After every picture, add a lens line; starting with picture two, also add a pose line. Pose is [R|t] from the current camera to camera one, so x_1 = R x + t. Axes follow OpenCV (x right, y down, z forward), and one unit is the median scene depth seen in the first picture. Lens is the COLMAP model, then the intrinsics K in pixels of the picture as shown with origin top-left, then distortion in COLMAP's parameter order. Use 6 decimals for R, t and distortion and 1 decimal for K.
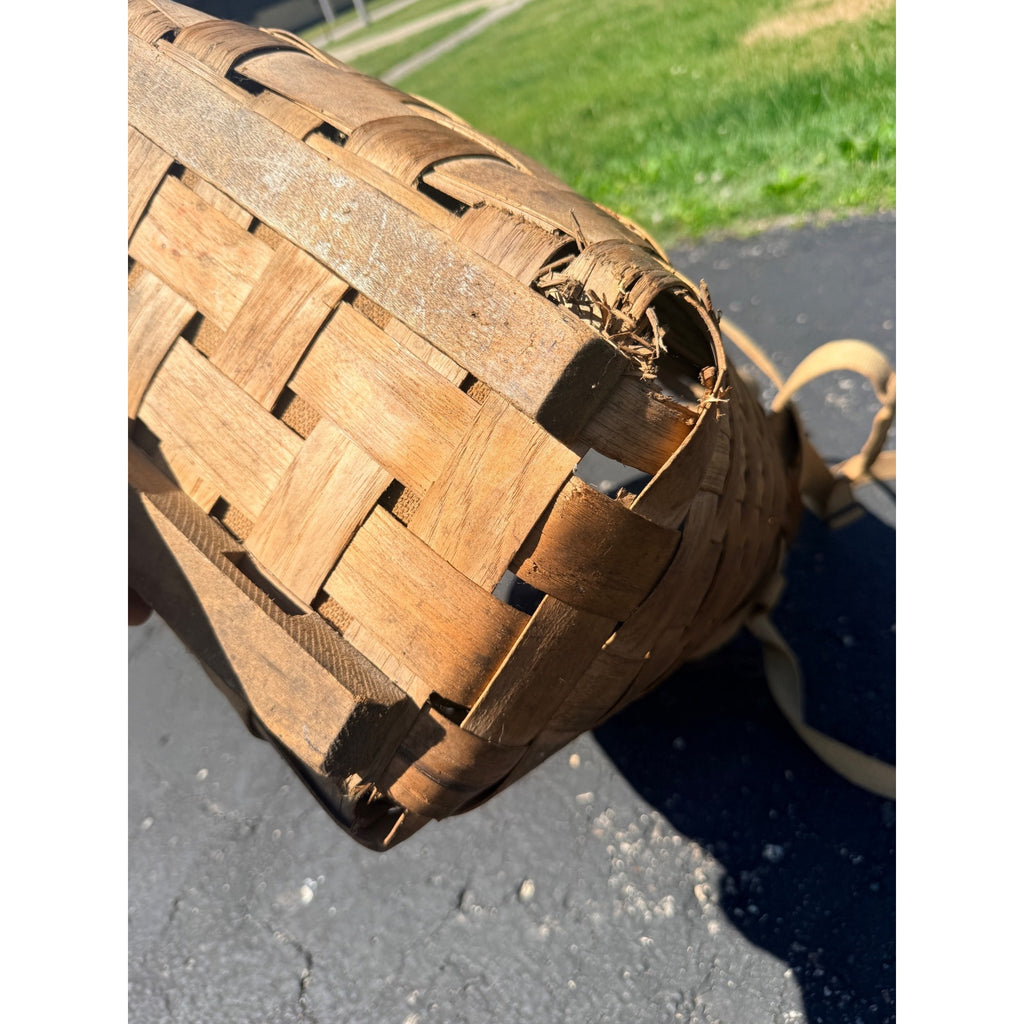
lens RADIAL K [[735.6, 0, 517.5], [0, 735.6, 507.5], [0, 0, 1]] dist [-0.015628, -0.002274]
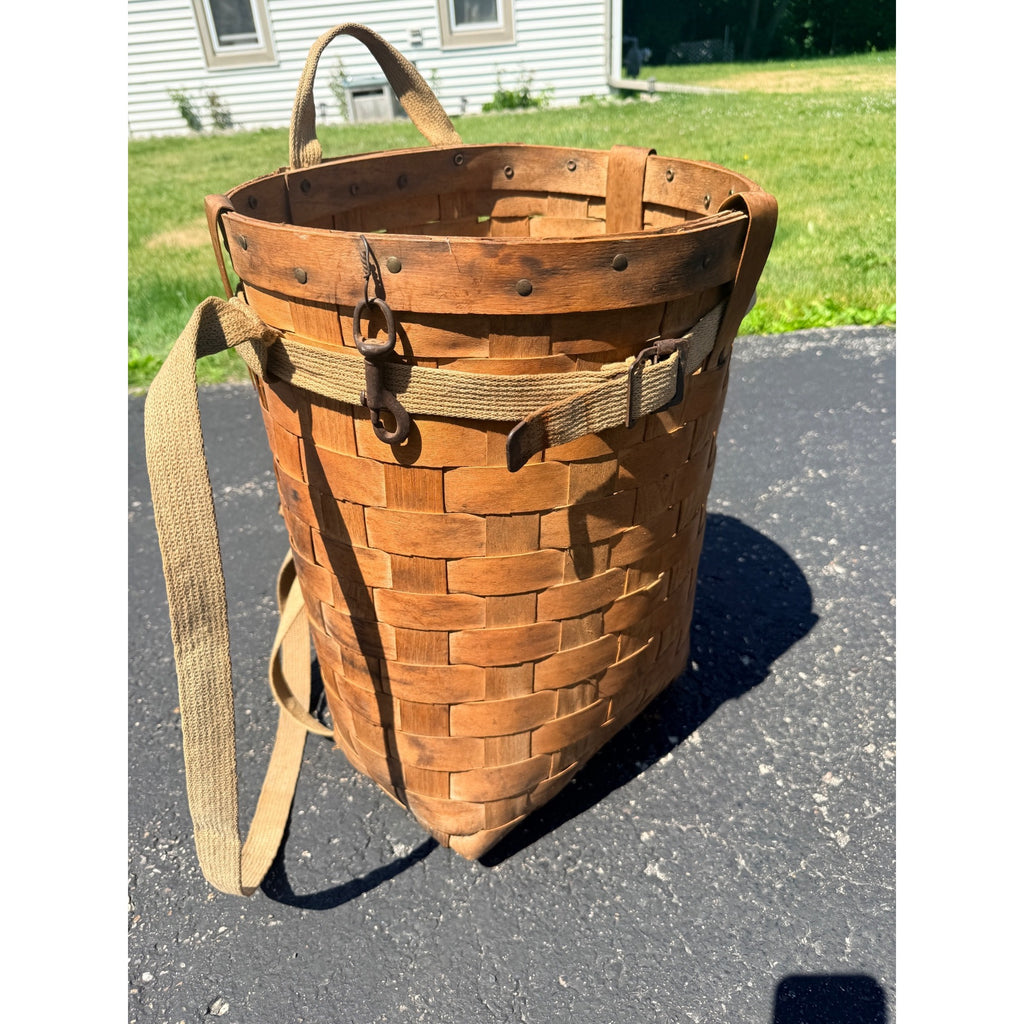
lens RADIAL K [[735.6, 0, 510.2], [0, 735.6, 513.9], [0, 0, 1]] dist [-0.015628, -0.002274]
pose [[0.804703, -0.057783, 0.590859, 0.109200], [0.182789, 0.971019, -0.153982, 0.097593], [-0.564837, 0.231912, 0.791944, -0.238940]]
